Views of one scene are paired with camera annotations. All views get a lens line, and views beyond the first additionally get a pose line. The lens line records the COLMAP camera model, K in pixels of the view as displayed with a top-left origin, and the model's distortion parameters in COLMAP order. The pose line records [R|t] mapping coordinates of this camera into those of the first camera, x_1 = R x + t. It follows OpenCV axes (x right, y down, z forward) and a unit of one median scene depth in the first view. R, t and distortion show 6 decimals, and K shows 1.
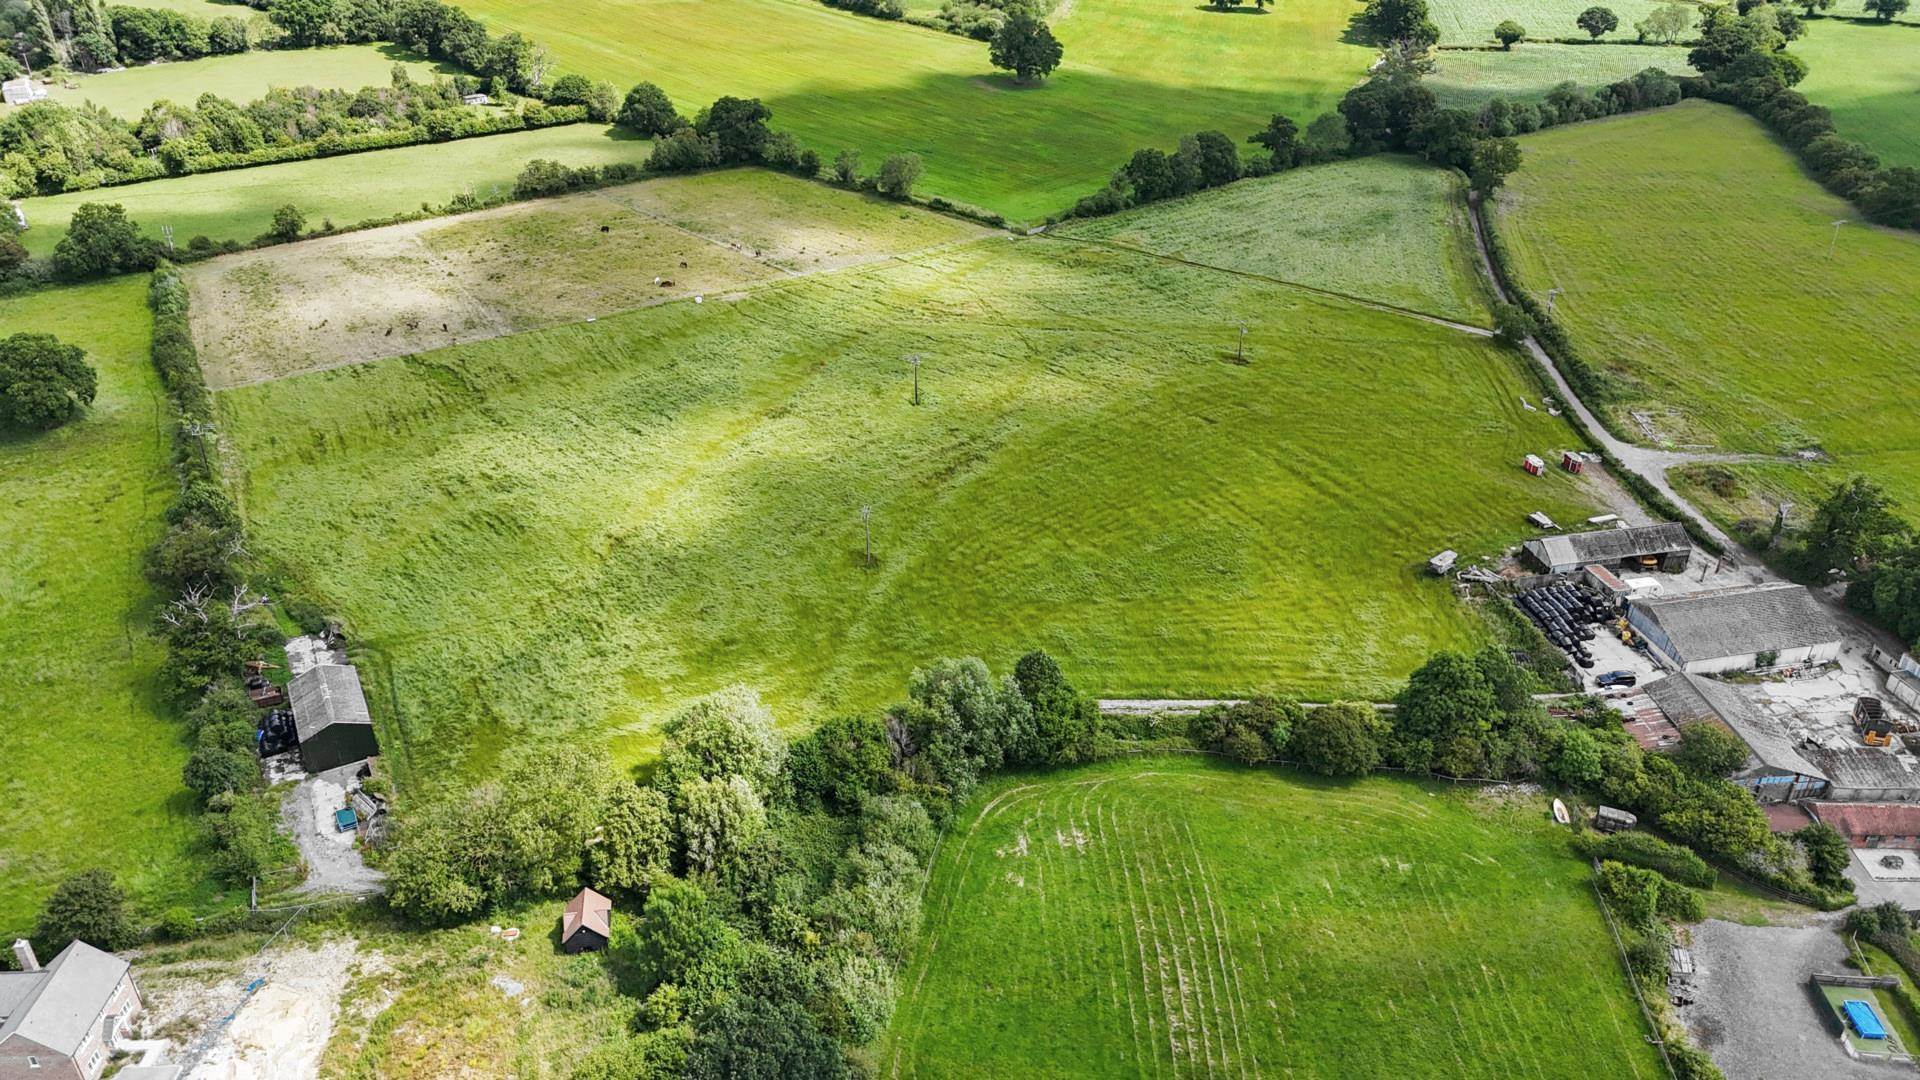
lens RADIAL K [[1410.9, 0, 961.1], [0, 1410.9, 547.2], [0, 0, 1]] dist [0.067092, -0.064739]
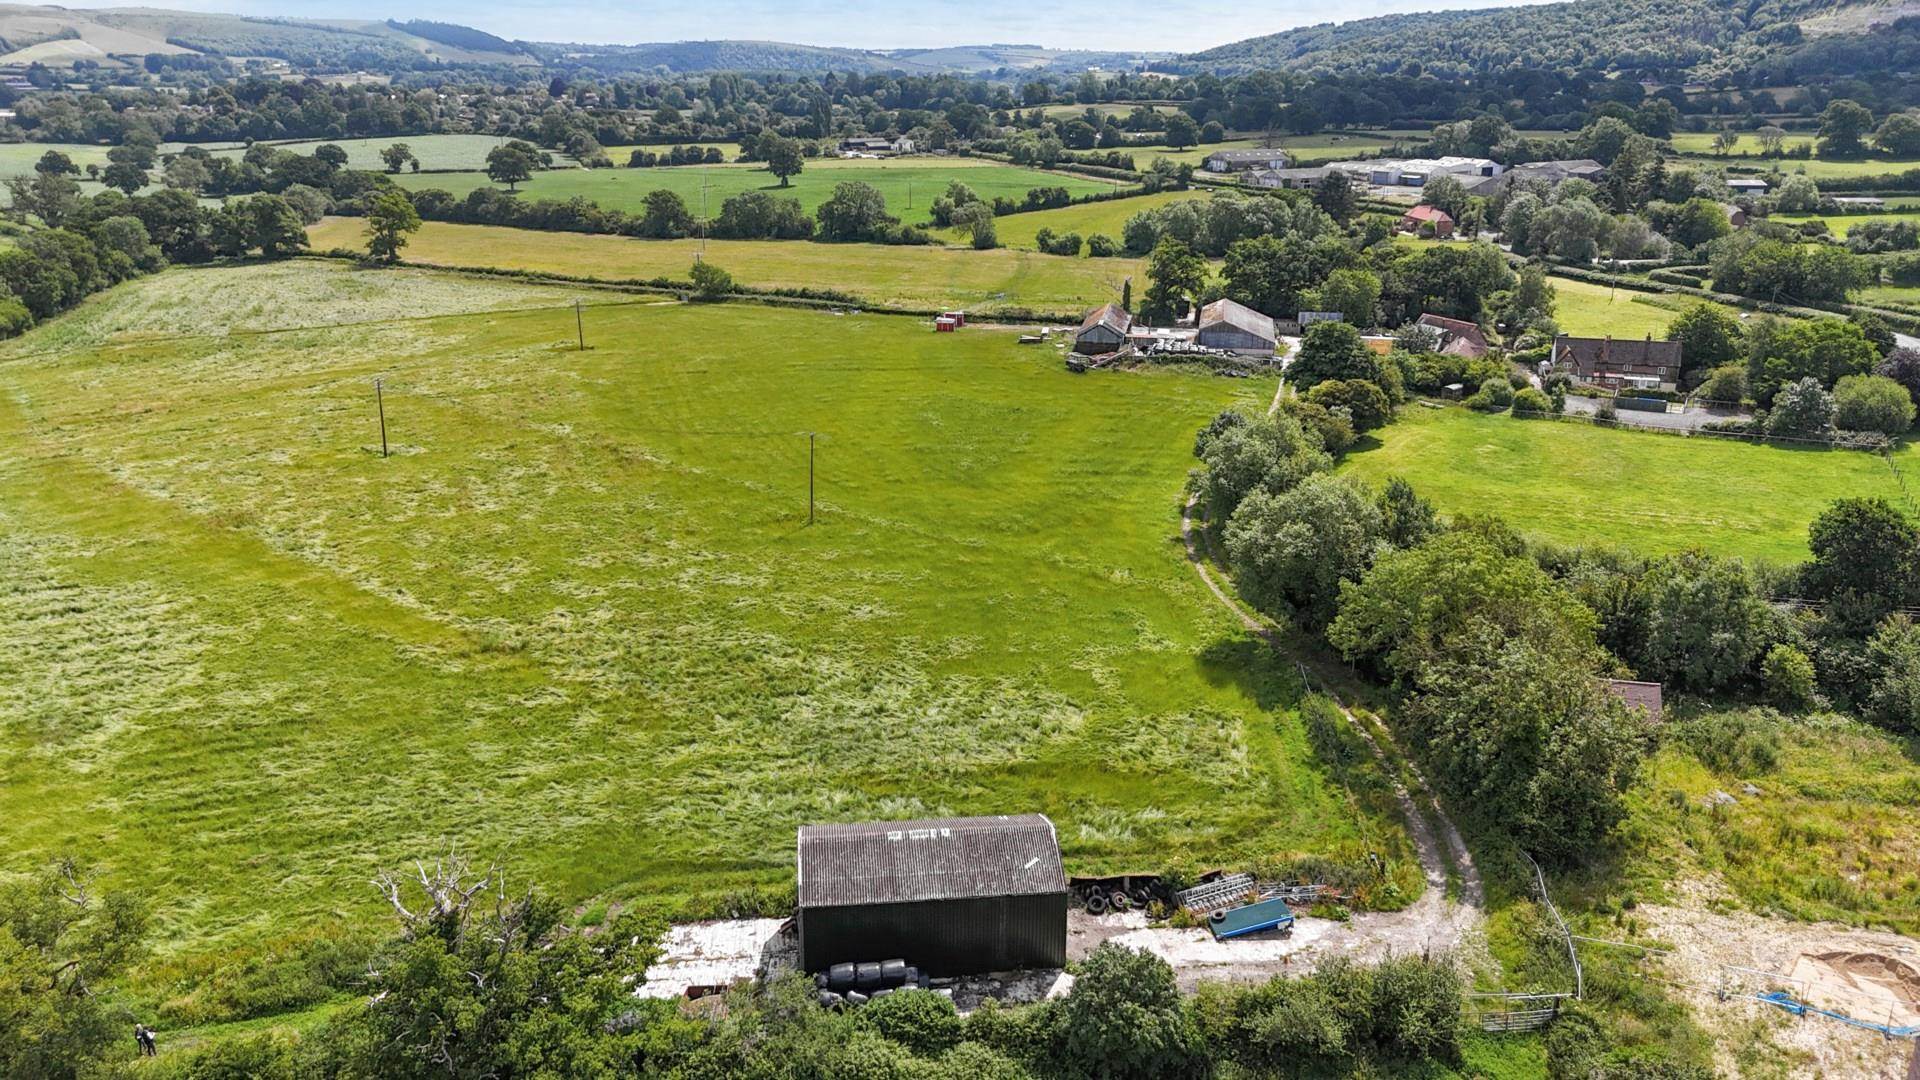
lens RADIAL K [[1410.9, 0, 958.8], [0, 1410.9, 535.3], [0, 0, 1]] dist [0.067092, -0.064739]
pose [[0.370558, -0.282723, 0.884734, -0.633158], [0.454593, 0.885864, 0.092684, -0.012024], [-0.809958, 0.367849, 0.456788, 0.598558]]
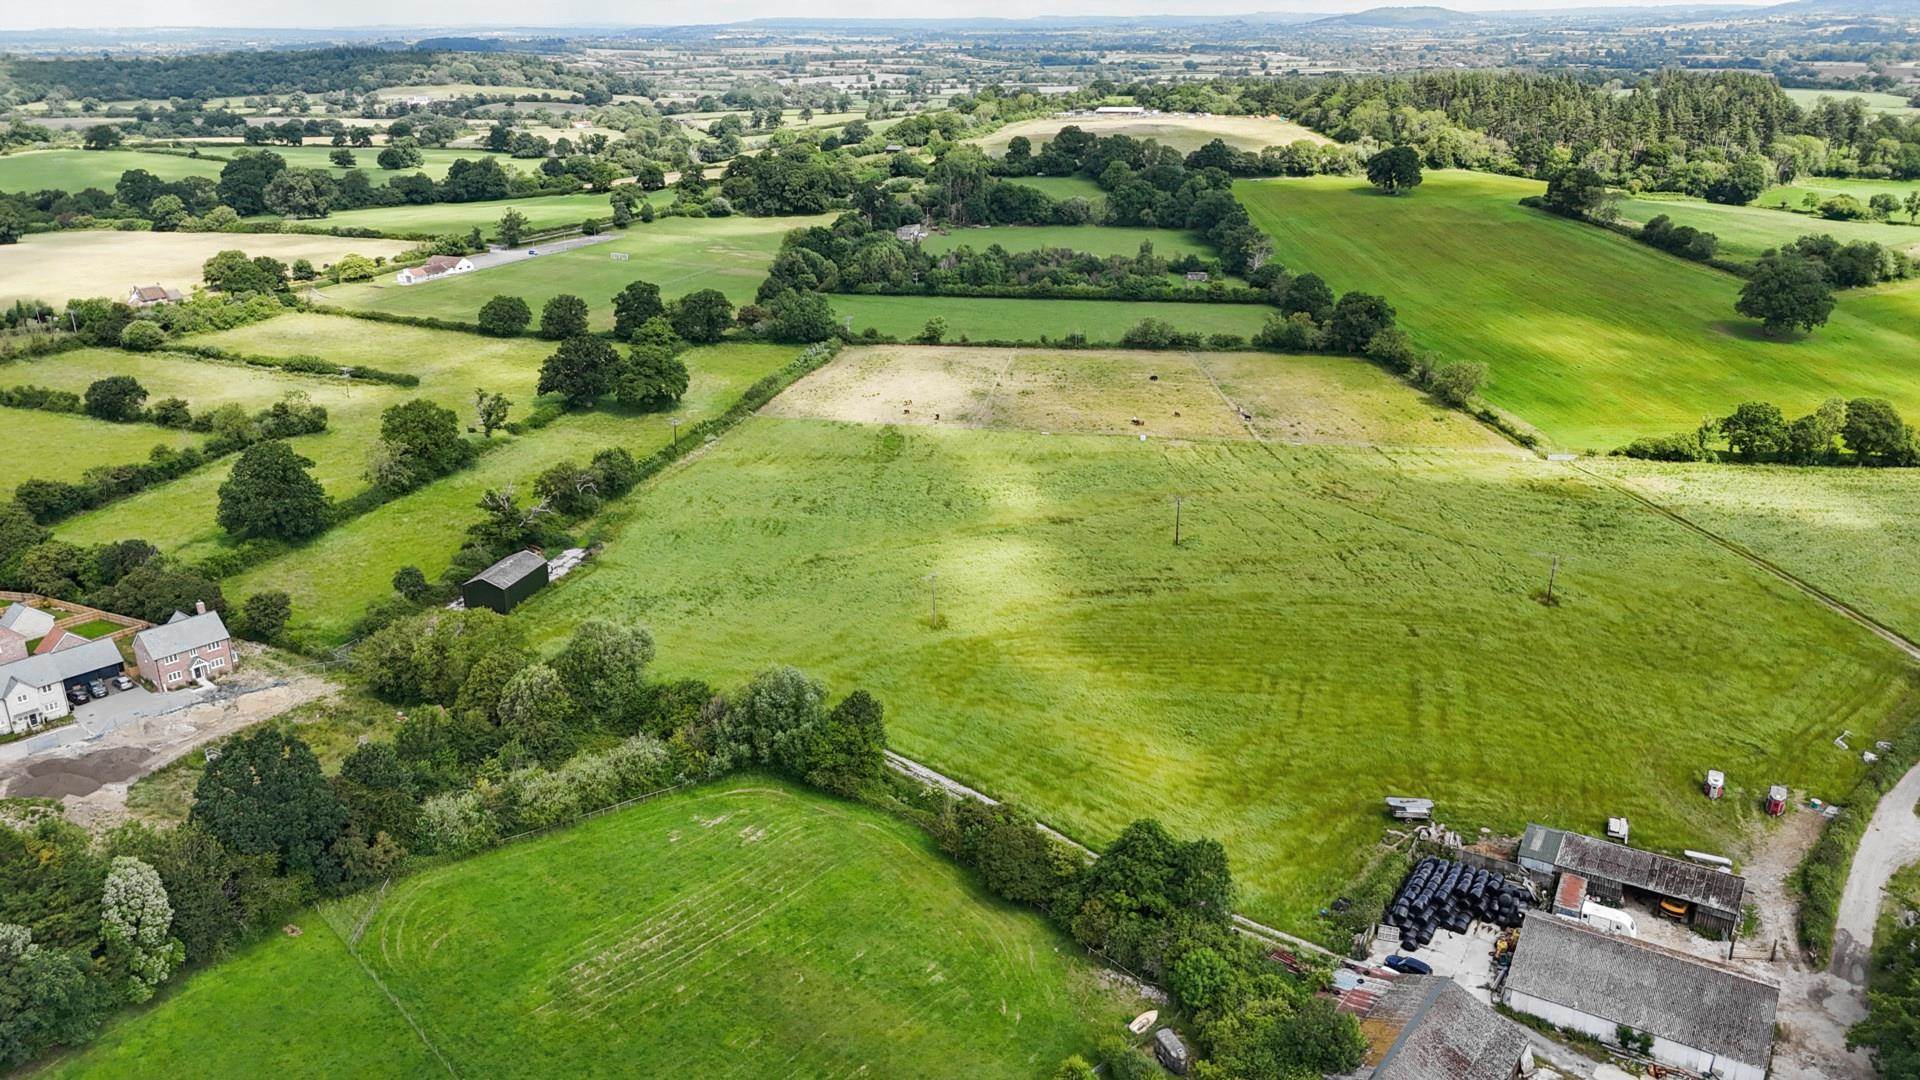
lens RADIAL K [[1410.9, 0, 948.8], [0, 1410.9, 550.0], [0, 0, 1]] dist [0.067092, -0.064739]
pose [[0.729099, 0.242105, -0.640156, 0.604909], [-0.339703, 0.940009, -0.031393, -0.012965], [0.594152, 0.240351, 0.767603, 0.143143]]
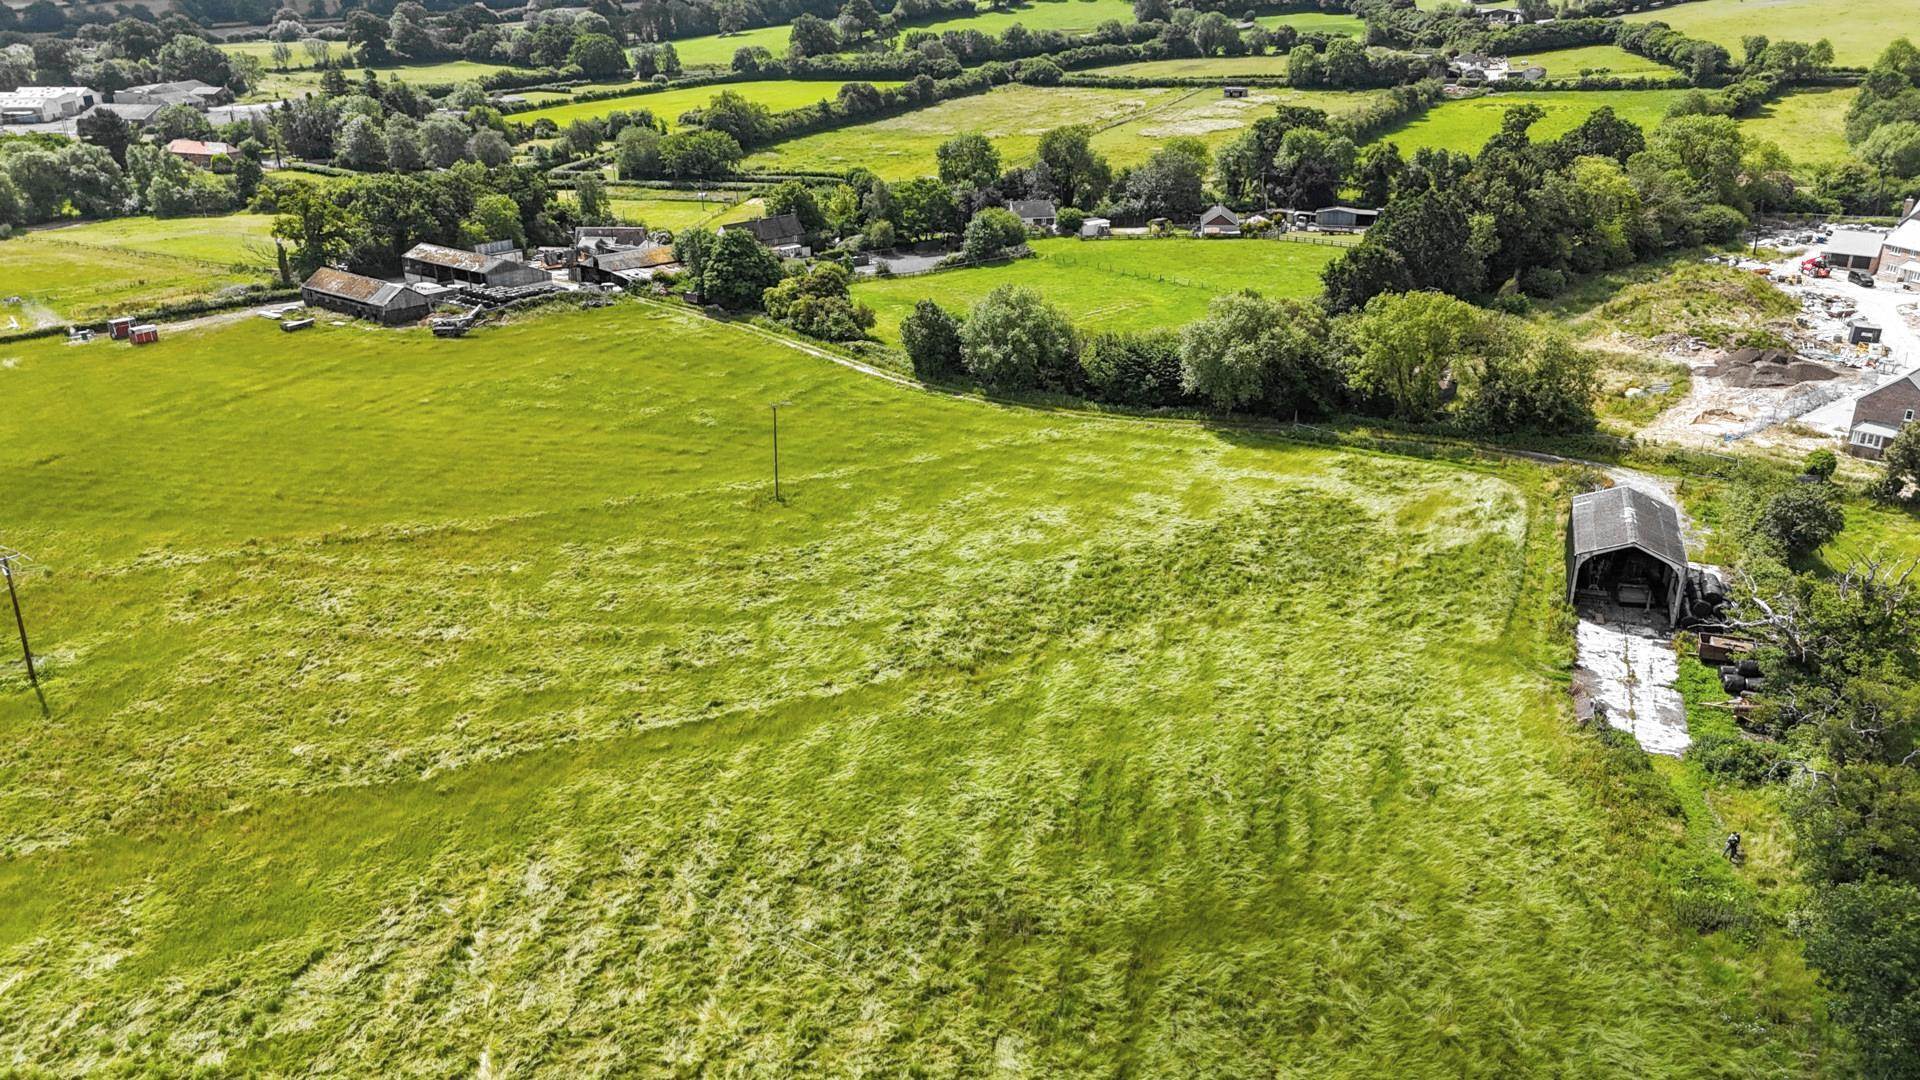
lens RADIAL K [[1410.9, 0, 955.5], [0, 1410.9, 546.5], [0, 0, 1]] dist [0.067092, -0.064739]
pose [[-0.655216, -0.271240, 0.705068, -0.561207], [0.385228, 0.682887, 0.620697, -0.330471], [-0.649840, 0.678302, -0.342949, 1.136945]]
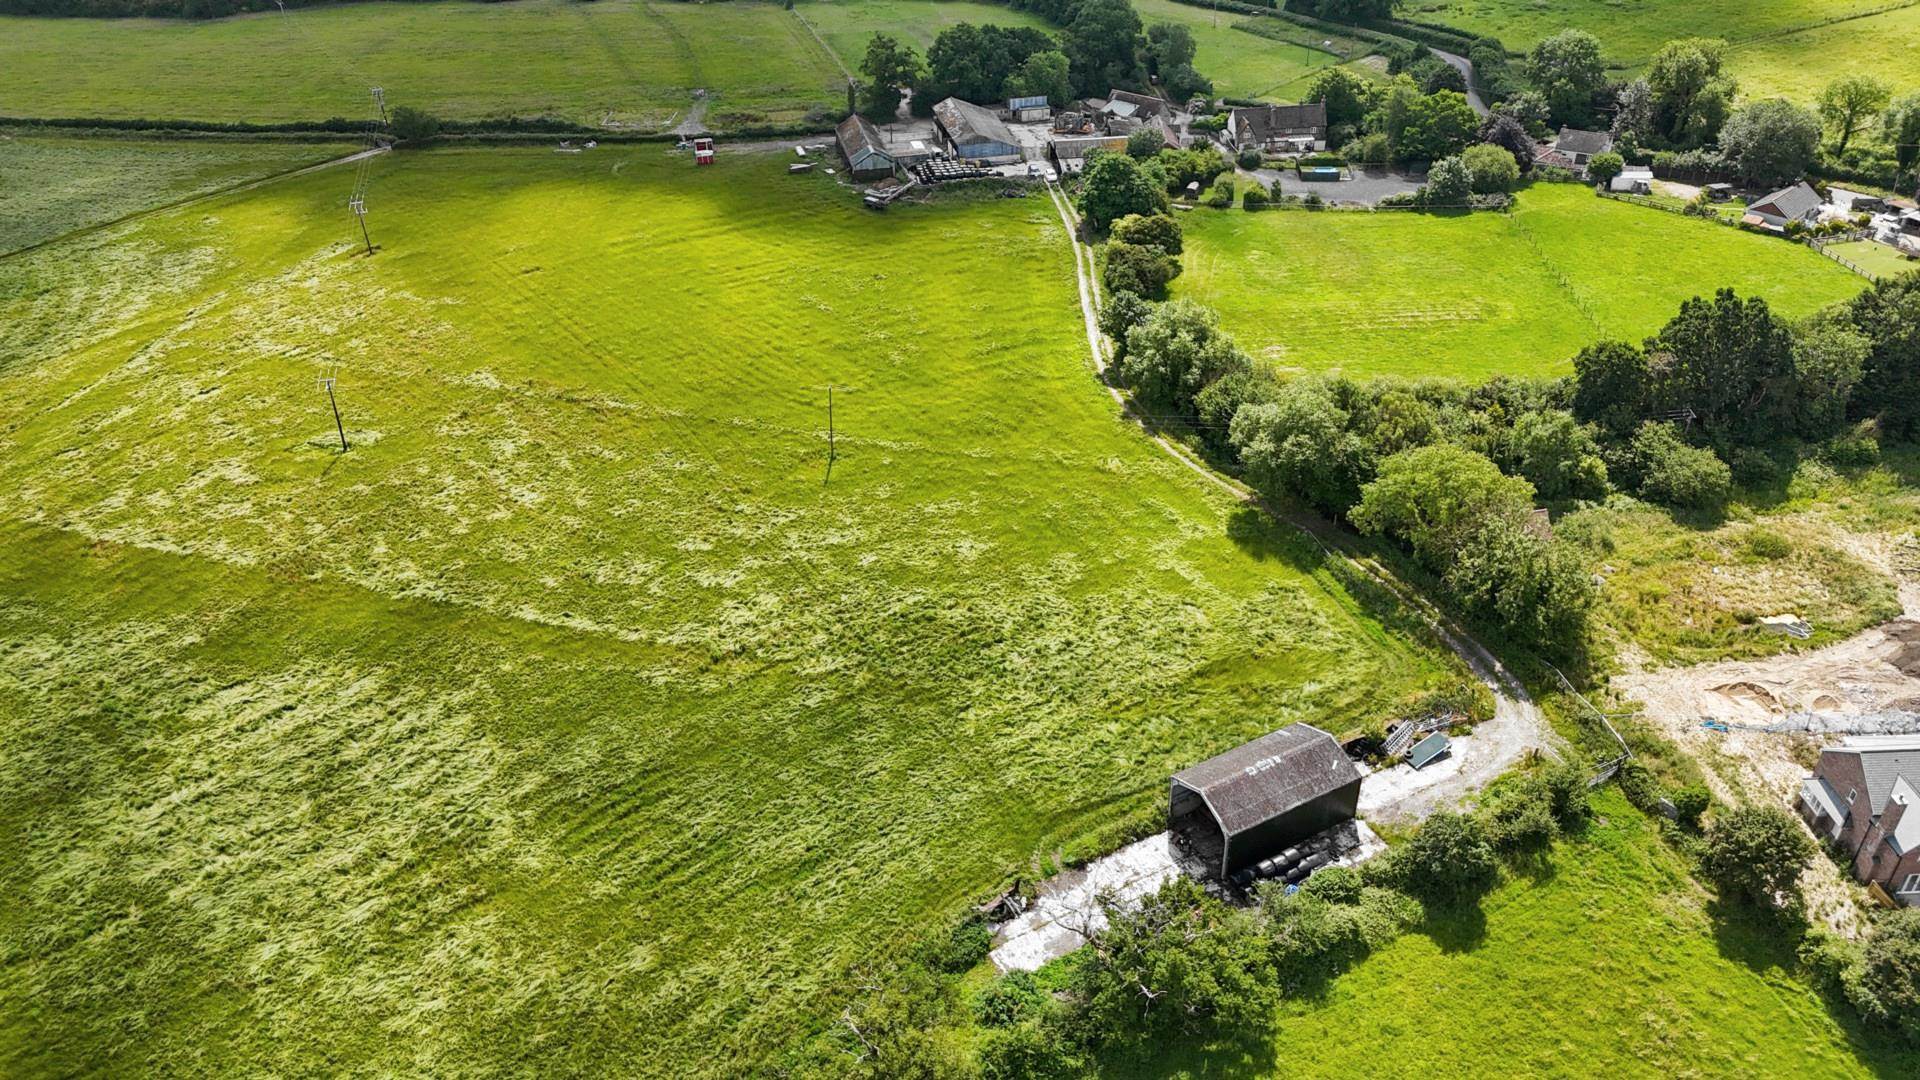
lens RADIAL K [[1410.9, 0, 954.4], [0, 1410.9, 528.0], [0, 0, 1]] dist [0.067092, -0.064739]
pose [[-0.018199, -0.539647, 0.841694, -0.751634], [0.511202, 0.718458, 0.471689, -0.295790], [-0.859268, 0.438861, 0.262793, 0.710950]]
